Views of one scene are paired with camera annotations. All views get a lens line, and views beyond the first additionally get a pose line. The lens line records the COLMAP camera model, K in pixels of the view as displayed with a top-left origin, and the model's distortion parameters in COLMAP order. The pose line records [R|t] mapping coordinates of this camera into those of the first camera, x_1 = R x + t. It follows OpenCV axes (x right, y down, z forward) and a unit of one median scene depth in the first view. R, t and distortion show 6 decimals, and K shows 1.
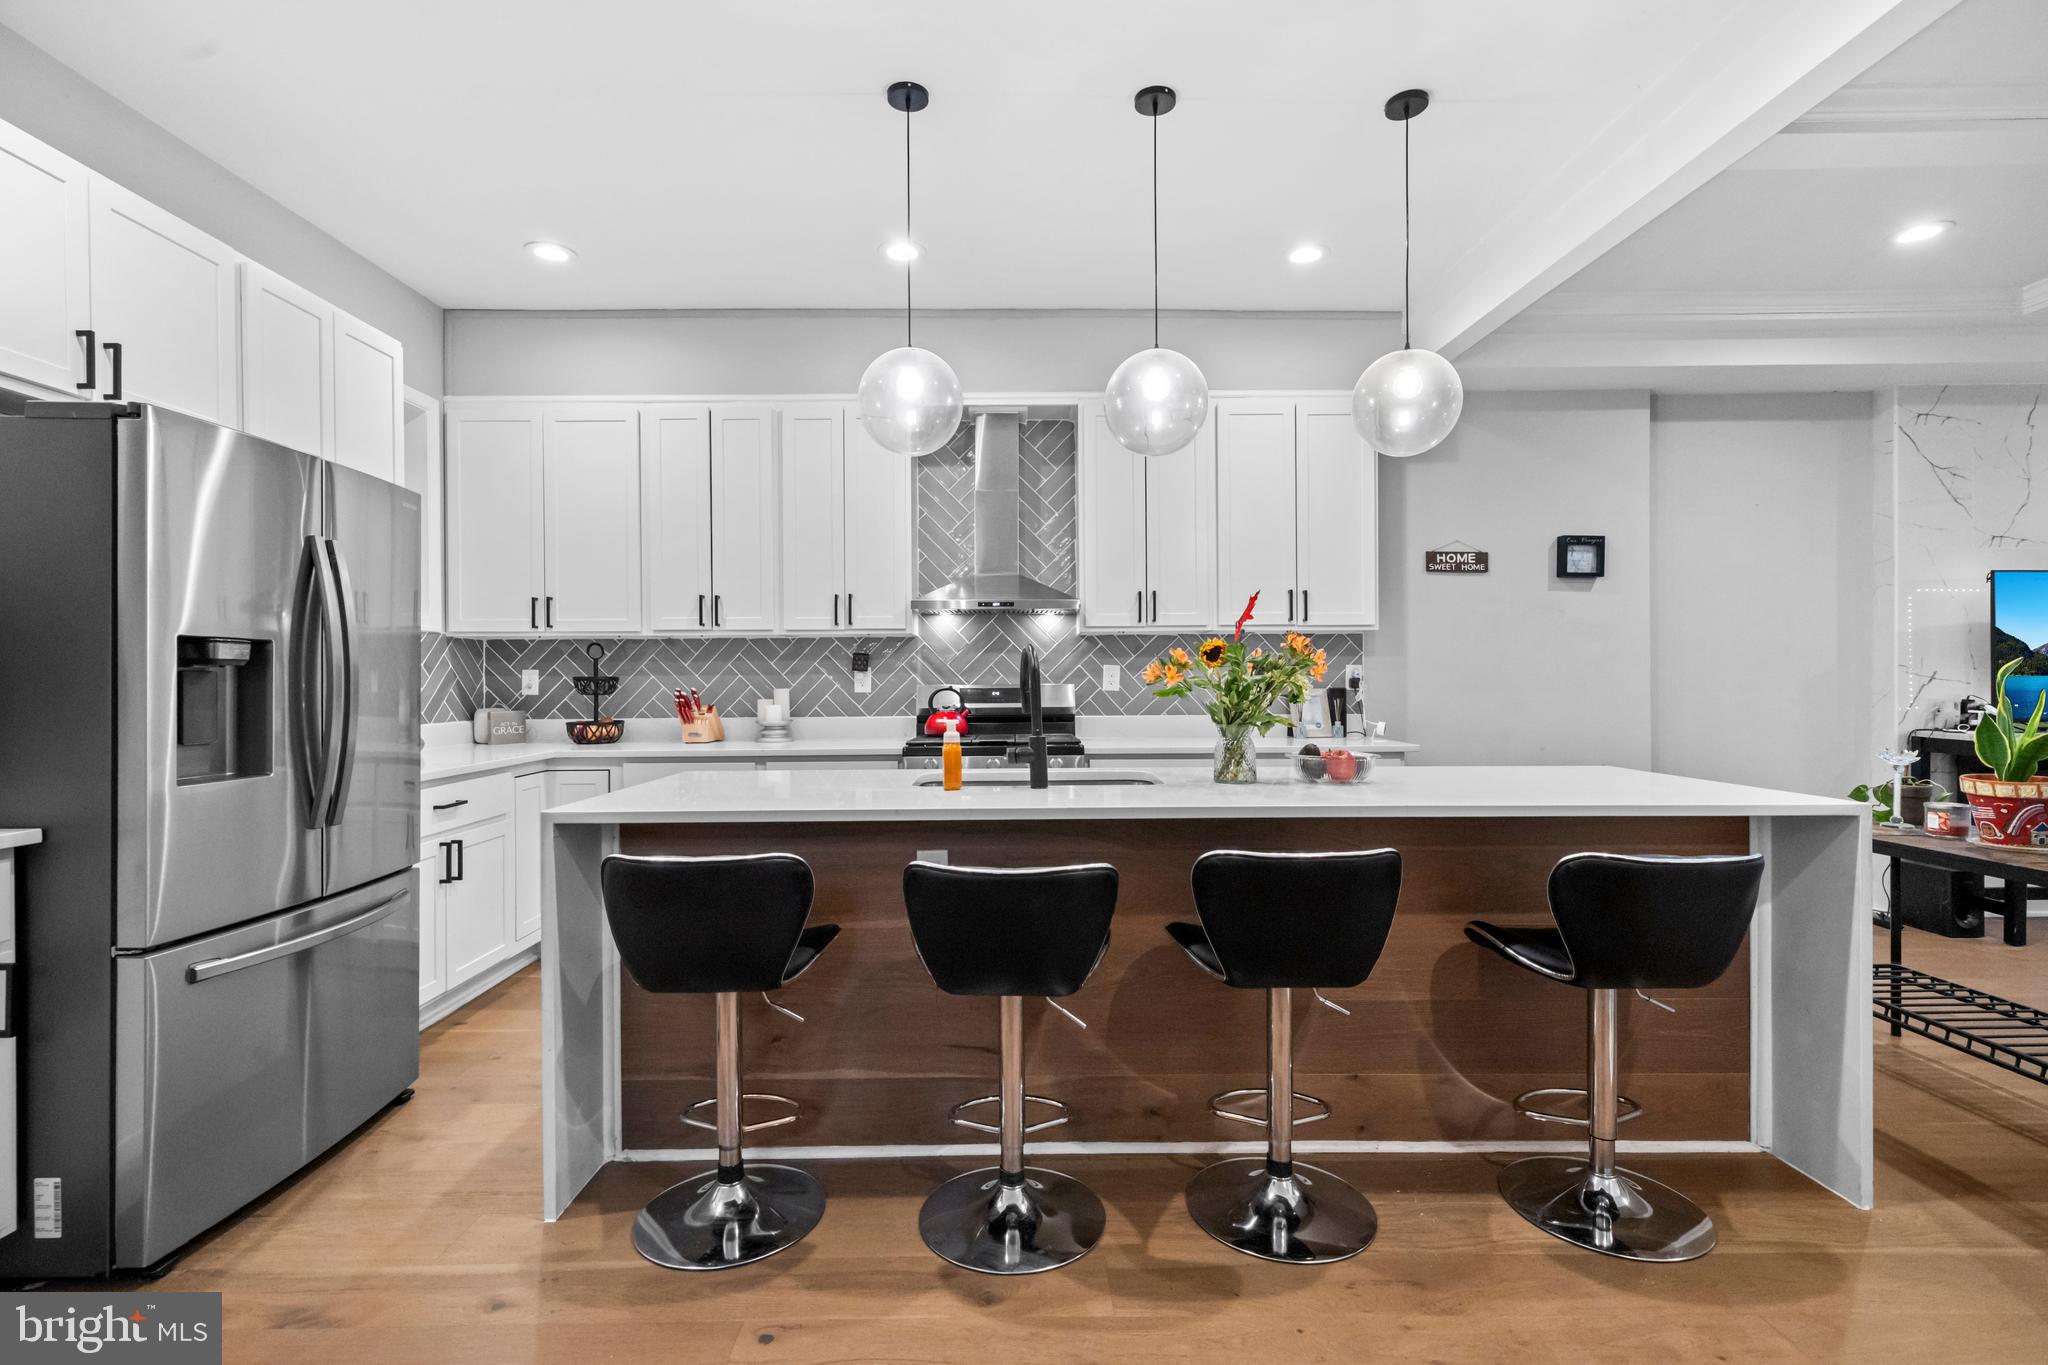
lens RADIAL K [[938.8, 0, 1021.8], [0, 938.8, 692.5], [0, 0, 1]] dist [0.003195, -0.000424]
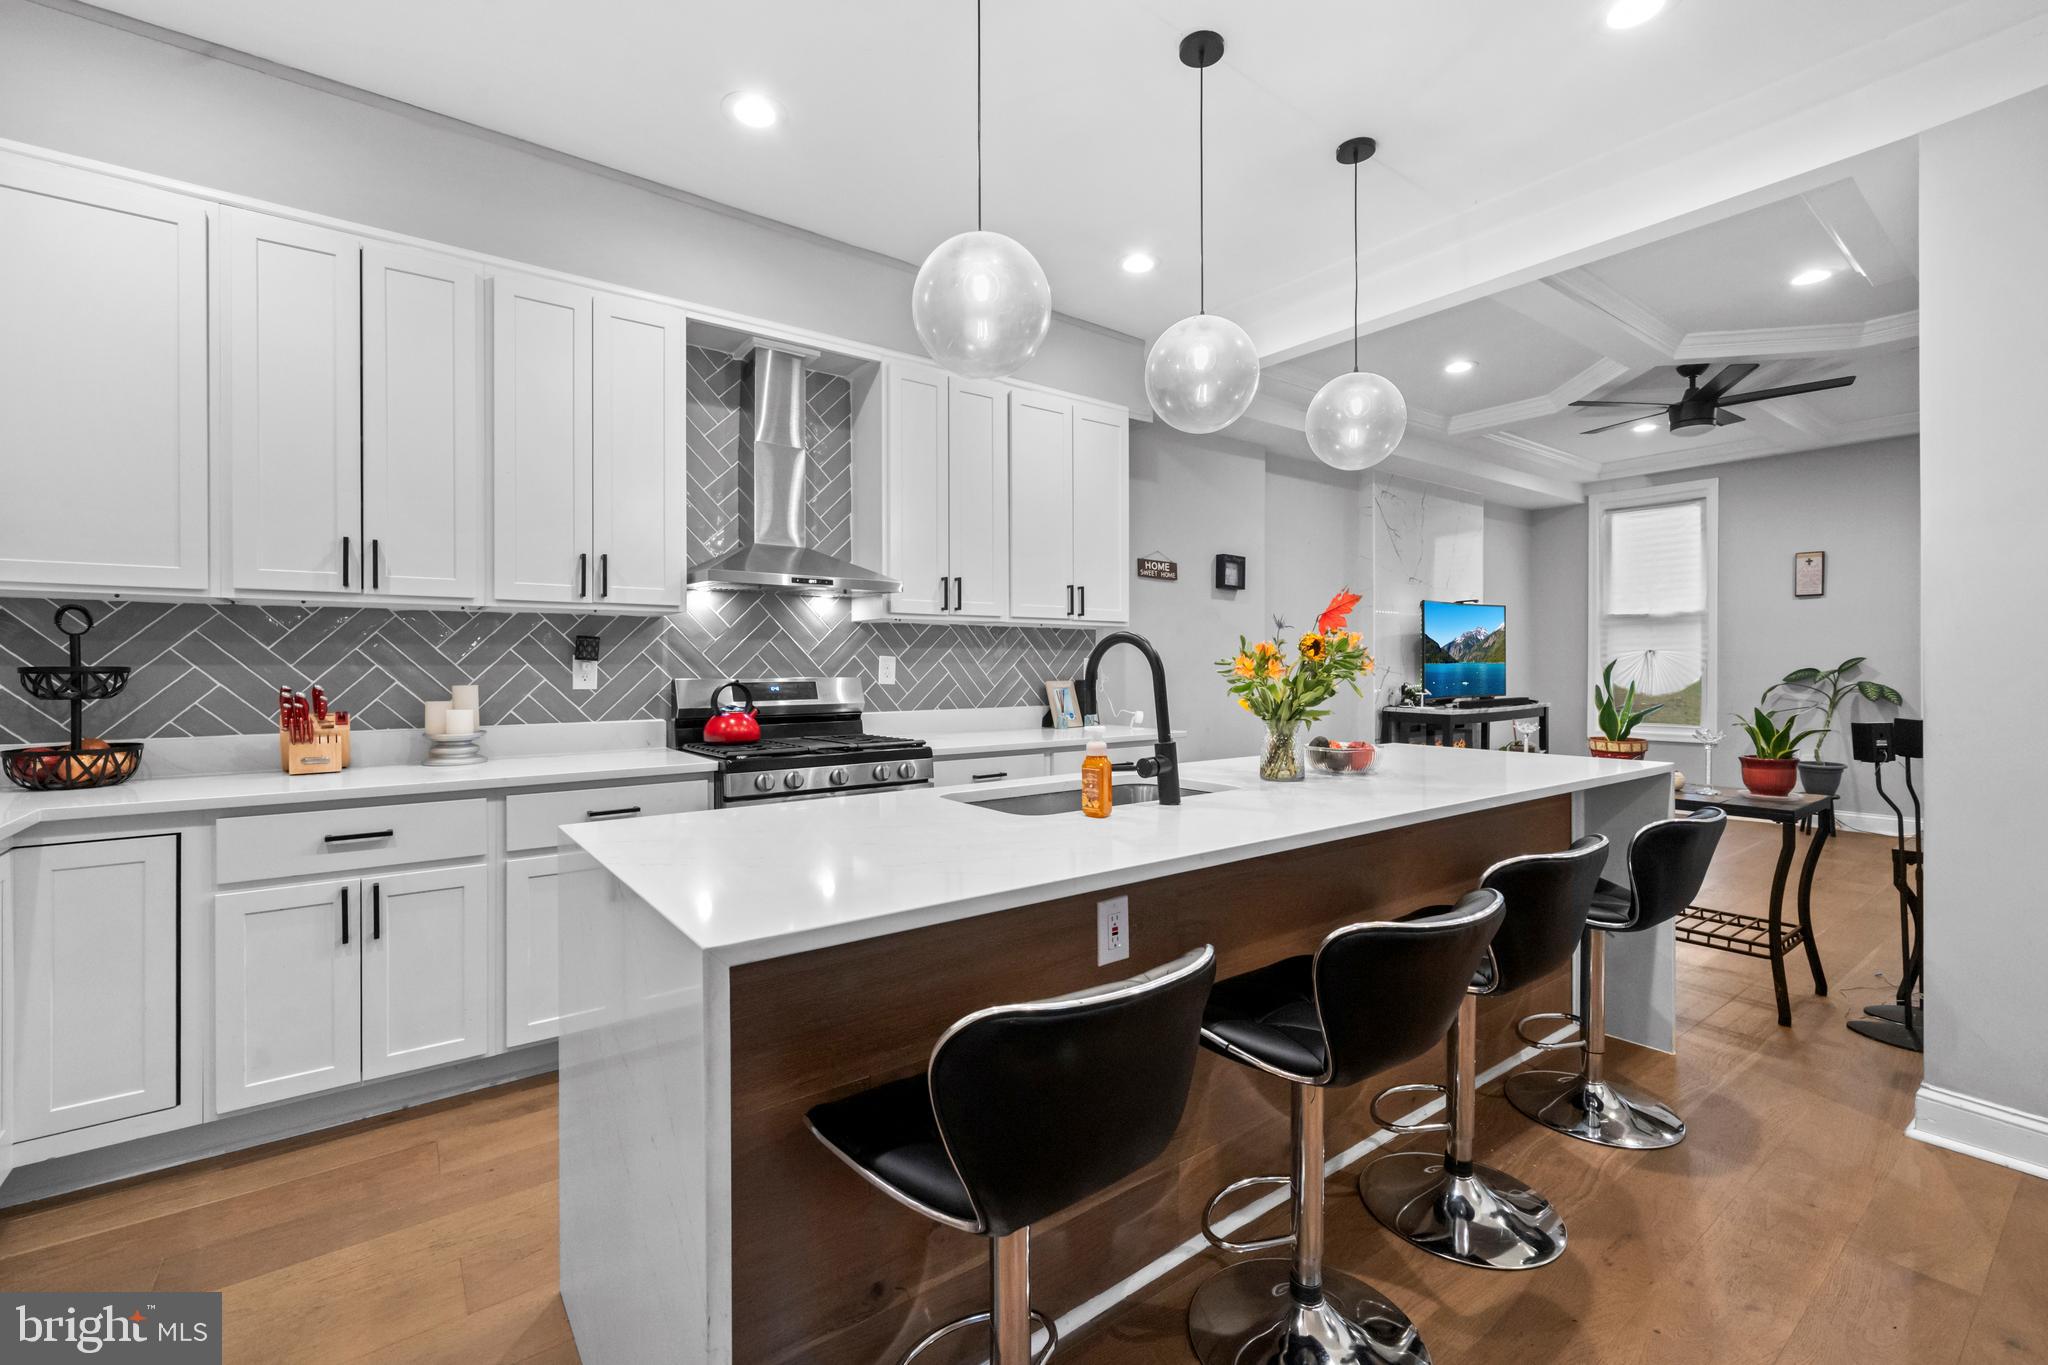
lens RADIAL K [[870.2, 0, 1024.5], [0, 870.2, 675.9], [0, 0, 1]] dist [0.000278, -0.001159]
pose [[0.806464, -0.001989, 0.591280, -0.302017], [0.006258, 0.999967, -0.005172, -0.005209], [-0.591250, 0.007872, 0.806450, 0.248454]]
